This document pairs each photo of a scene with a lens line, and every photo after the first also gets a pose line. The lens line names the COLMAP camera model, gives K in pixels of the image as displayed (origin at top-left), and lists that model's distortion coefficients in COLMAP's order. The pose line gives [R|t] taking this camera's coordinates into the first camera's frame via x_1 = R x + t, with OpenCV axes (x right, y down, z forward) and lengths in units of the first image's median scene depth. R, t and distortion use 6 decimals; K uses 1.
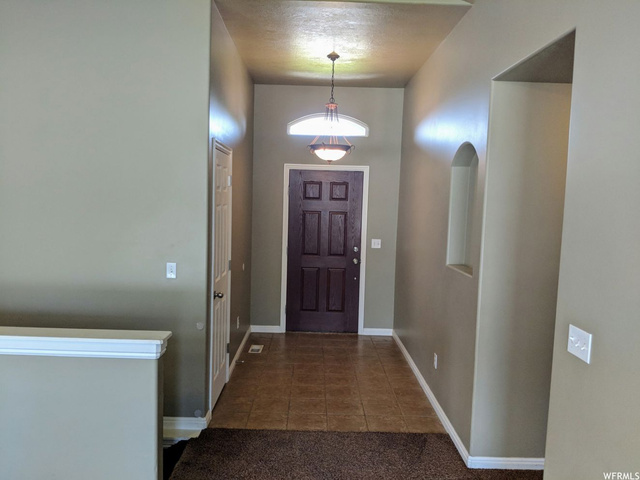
lens RADIAL K [[517.0, 0, 319.0], [0, 517.0, 240.0], [0, 0, 1]] dist [0.001132, -0.012442]
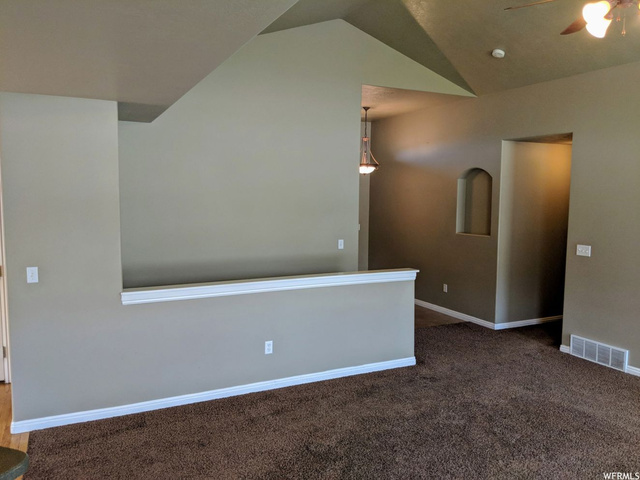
lens RADIAL K [[517.0, 0, 321.7], [0, 517.0, 239.9], [0, 0, 1]] dist [0.001132, -0.012442]
pose [[0.909986, -0.060531, 0.410196, -1.036816], [0.054091, 0.998163, 0.027298, -0.004734], [-0.411095, -0.002653, 0.911589, -0.517444]]
